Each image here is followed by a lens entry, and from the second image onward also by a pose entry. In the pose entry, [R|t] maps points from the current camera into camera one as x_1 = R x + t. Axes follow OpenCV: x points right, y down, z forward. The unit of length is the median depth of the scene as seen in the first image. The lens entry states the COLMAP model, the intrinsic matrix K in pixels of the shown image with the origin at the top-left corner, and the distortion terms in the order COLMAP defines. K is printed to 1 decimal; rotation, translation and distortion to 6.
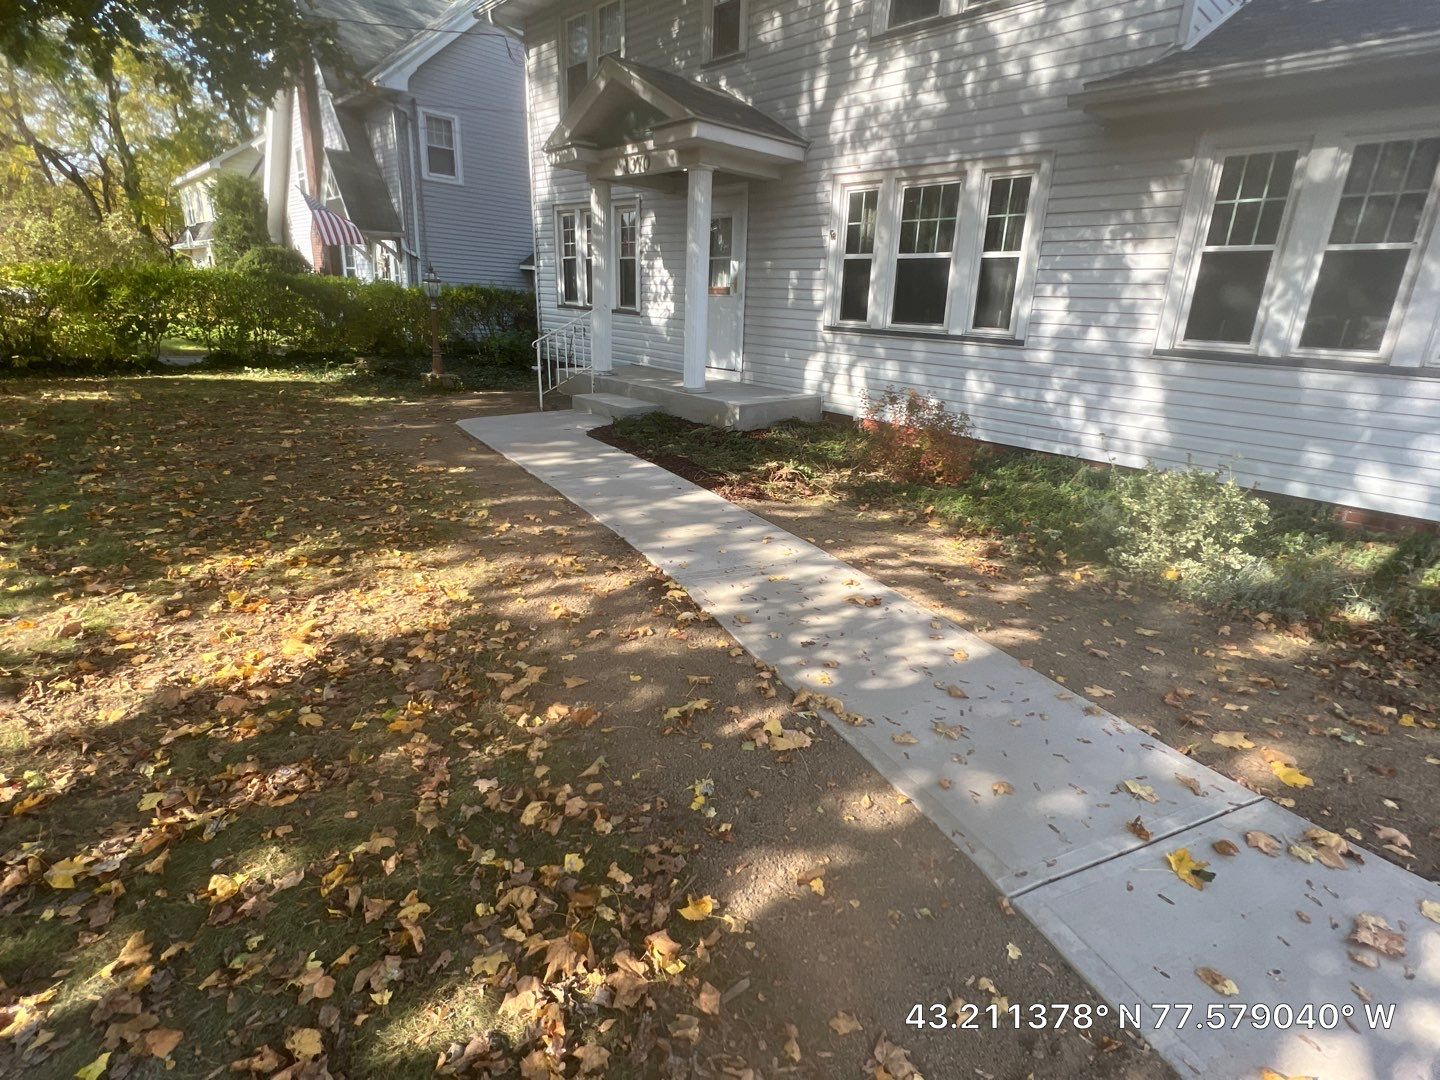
lens RADIAL K [[708.4, 0, 720.5], [0, 708.4, 539.7], [0, 0, 1]] dist [-0.001454, 0.000164]
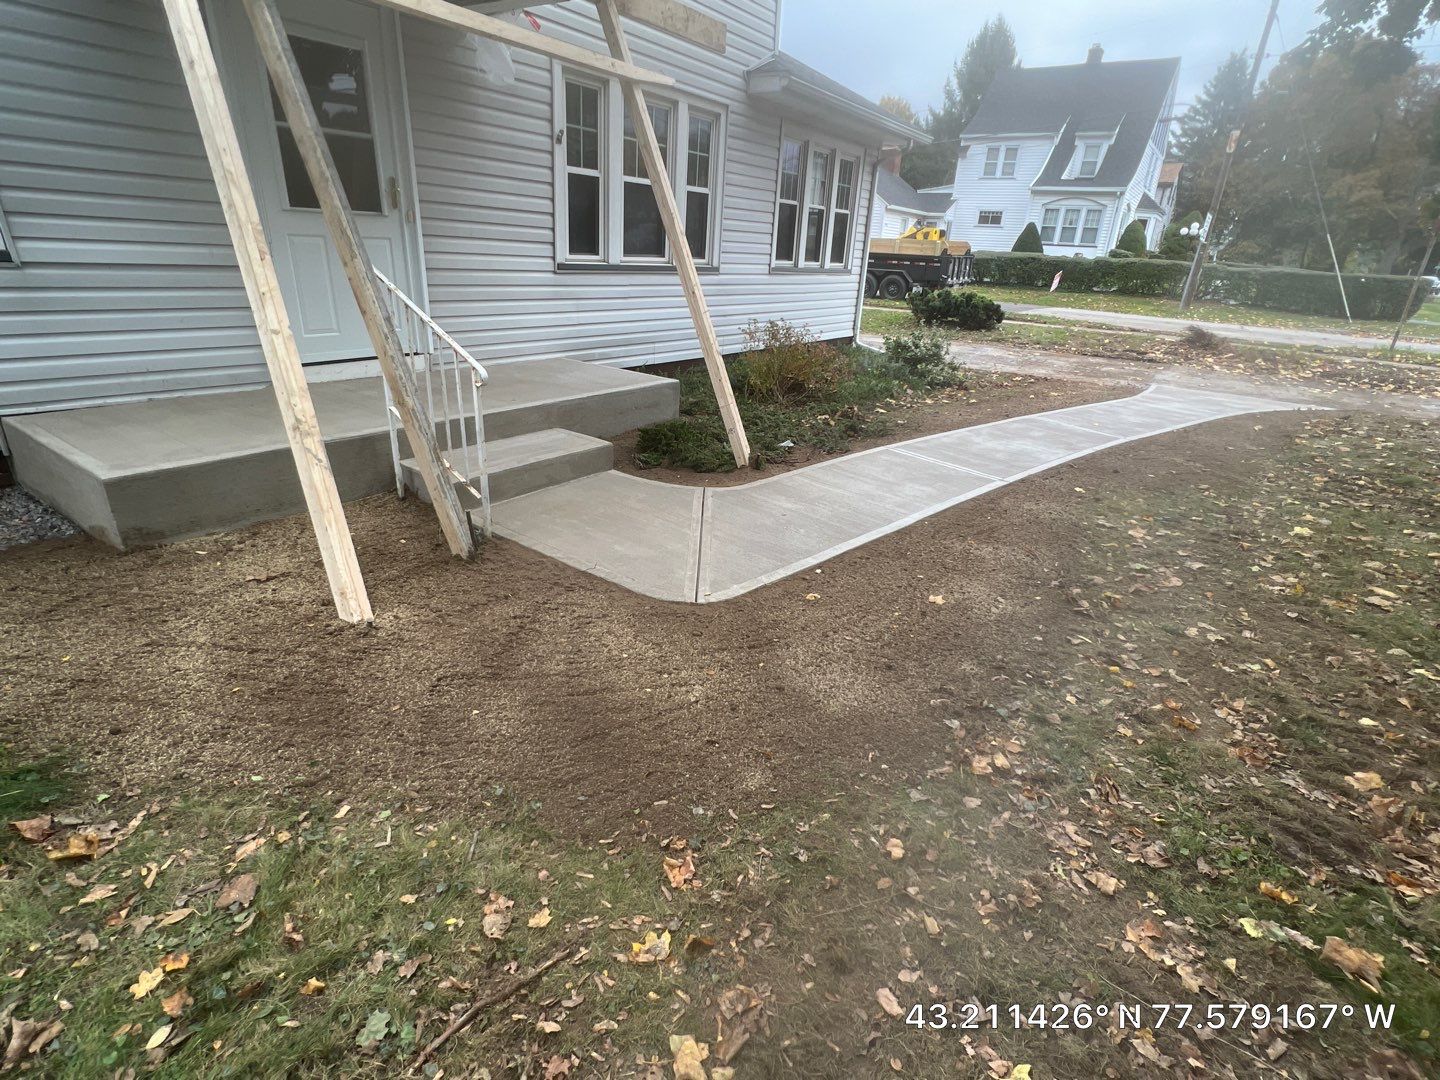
lens RADIAL K [[723.5, 0, 721.4], [0, 723.5, 540.1], [0, 0, 1]] dist [-0.002370, 0.001519]
pose [[-0.212286, -0.416637, 0.883939, -0.733110], [0.254267, 0.849849, 0.461633, -0.387790], [-0.943548, 0.322755, -0.074474, 1.058325]]
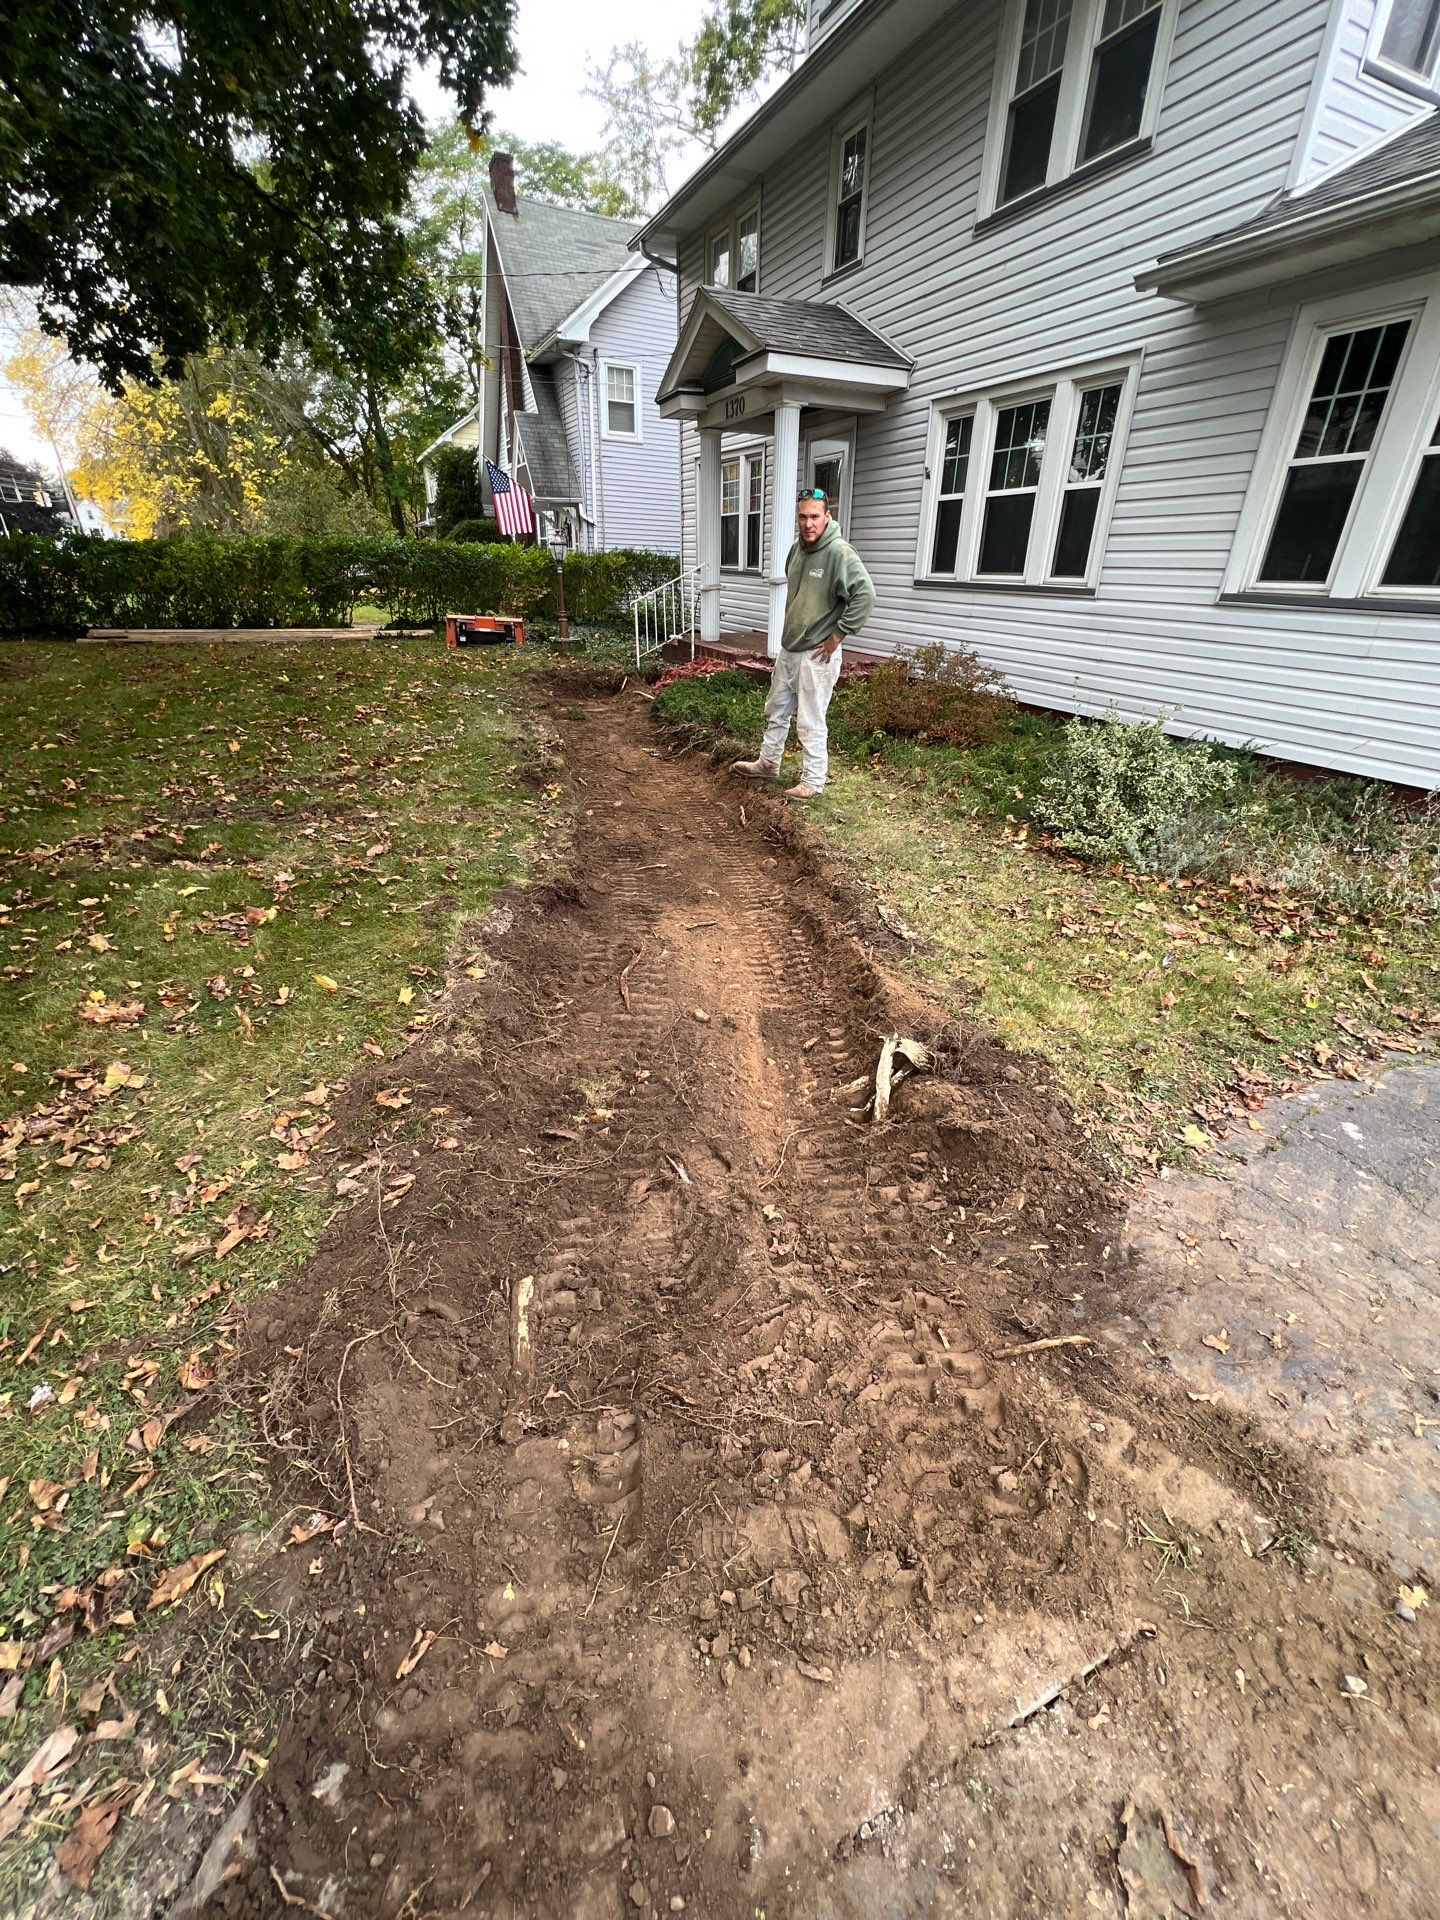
lens RADIAL K [[766.0, 0, 723.3], [0, 766.0, 953.1], [0, 0, 1]] dist [-0.002414, -0.000200]
pose [[0.951714, 0.116546, -0.284004, 0.265660], [-0.076913, 0.986150, 0.146947, 0.051477], [0.297197, -0.118008, 0.947496, -0.076371]]
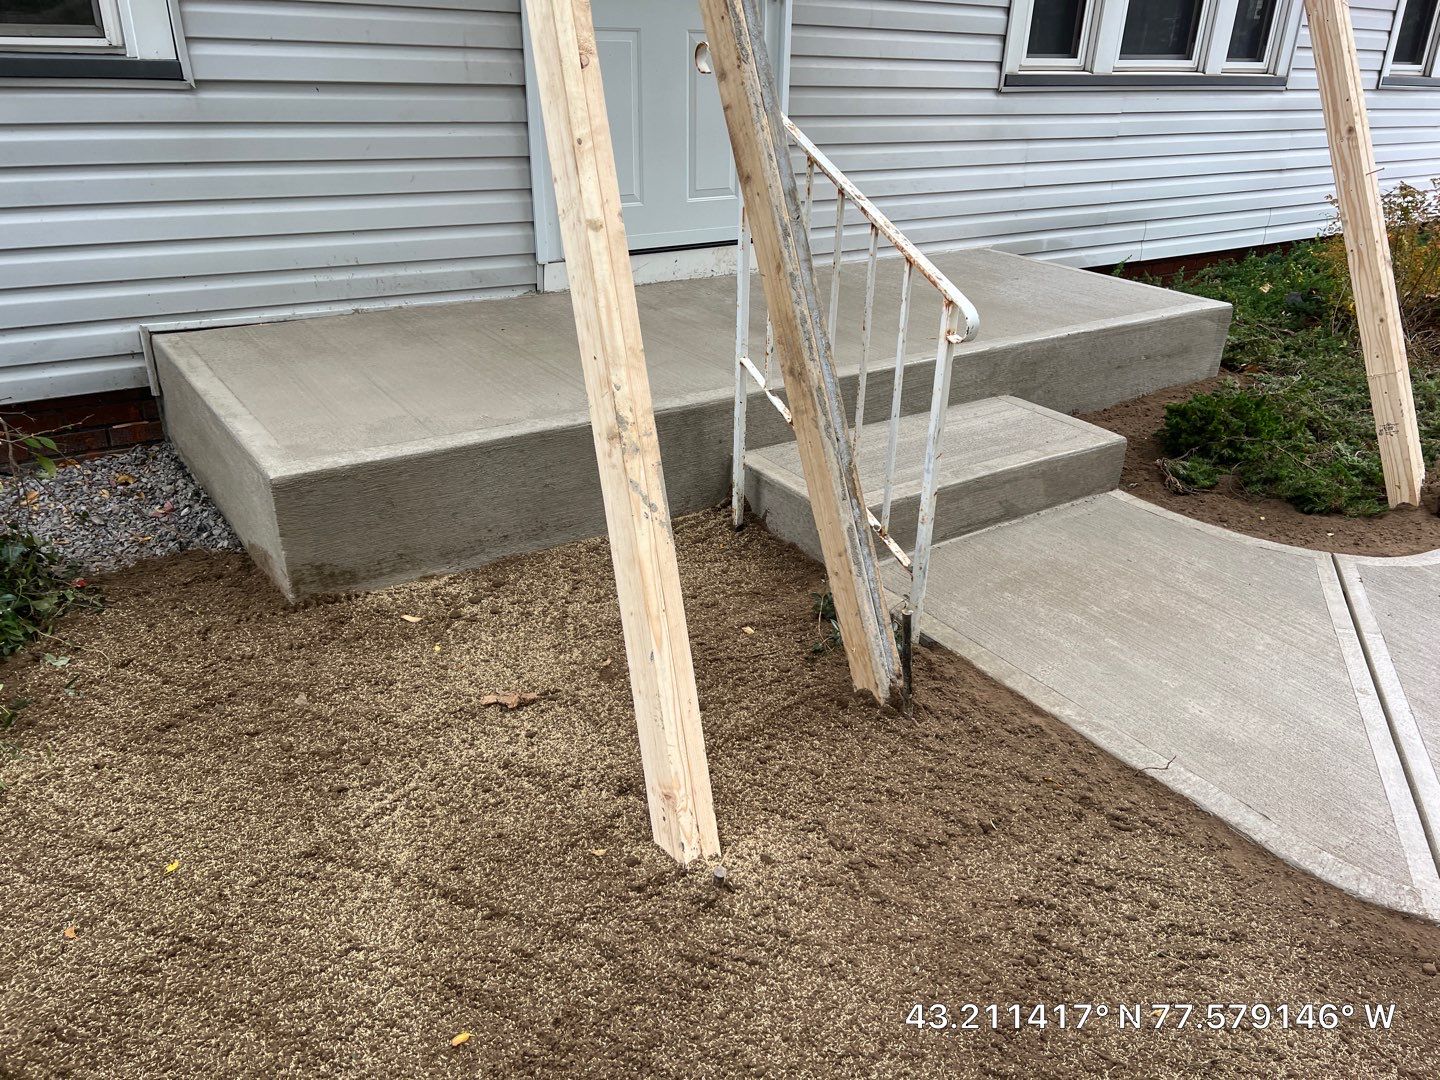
lens RADIAL K [[1085.0, 0, 739.2], [0, 1085.0, 544.5], [0, 0, 1]] dist [0.048983, -0.055919]
pose [[0.119117, -0.454611, 0.882689, -0.584446], [0.294798, 0.865122, 0.405781, -0.394401], [-0.948106, 0.211880, 0.237070, 1.128158]]
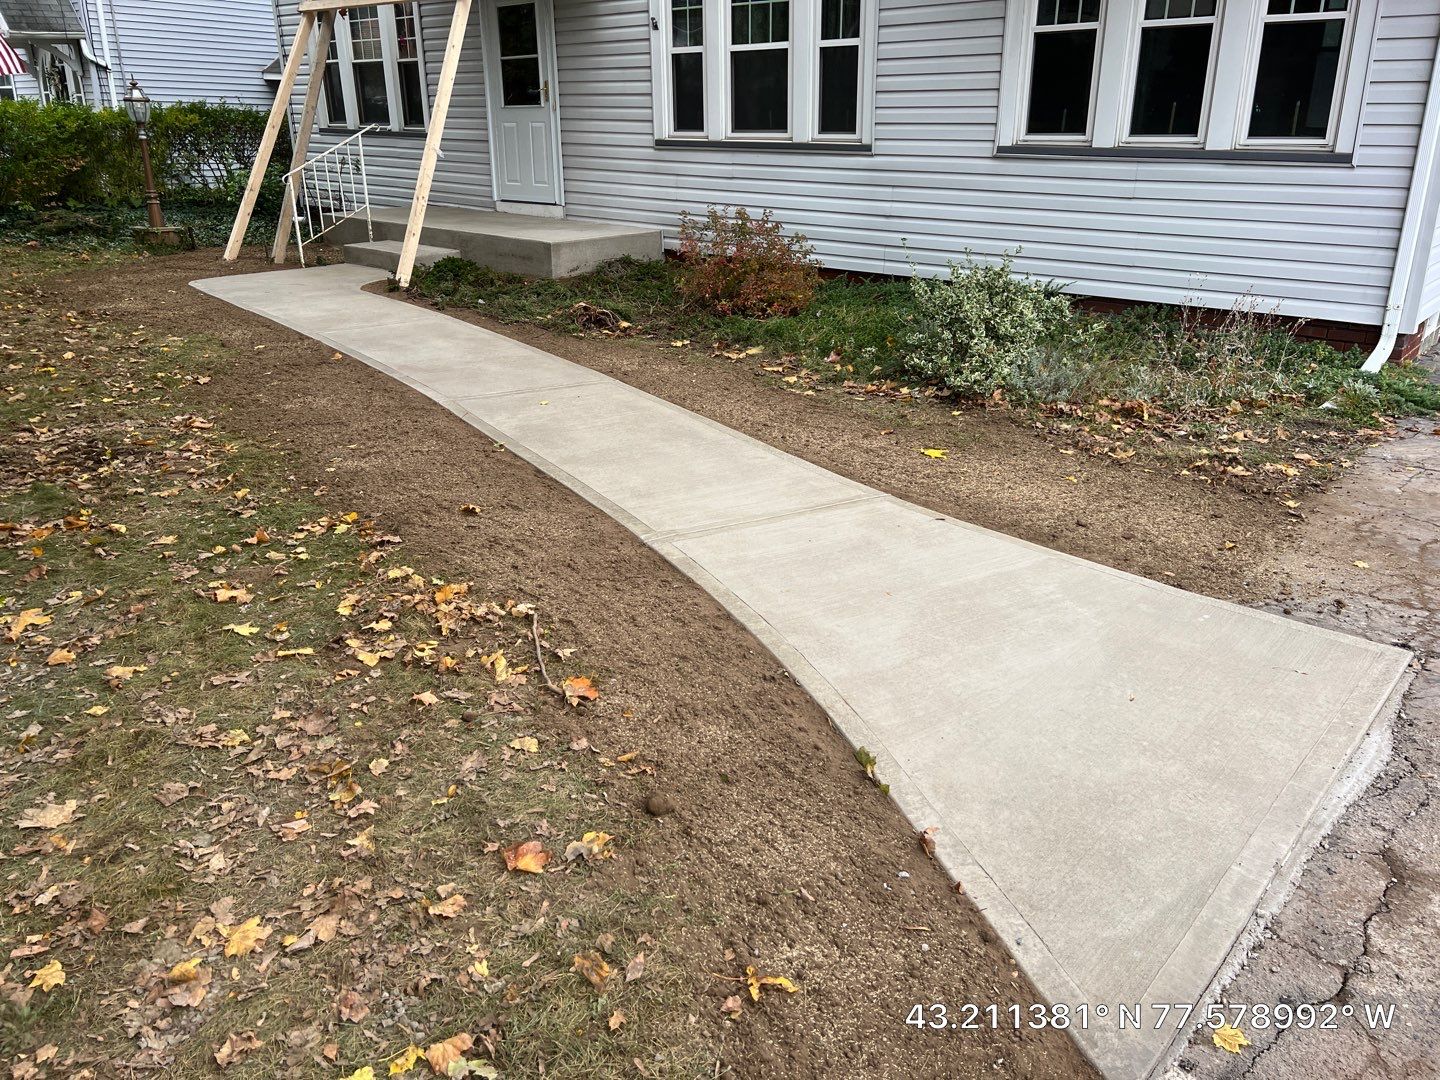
lens RADIAL K [[1094.1, 0, 715.4], [0, 1094.1, 510.1], [0, 0, 1]] dist [0.044909, -0.047308]
pose [[0.994534, -0.071783, 0.075826, 0.095583], [0.070066, 0.997227, 0.025064, 0.092043], [-0.077415, -0.019615, 0.996806, -0.259544]]
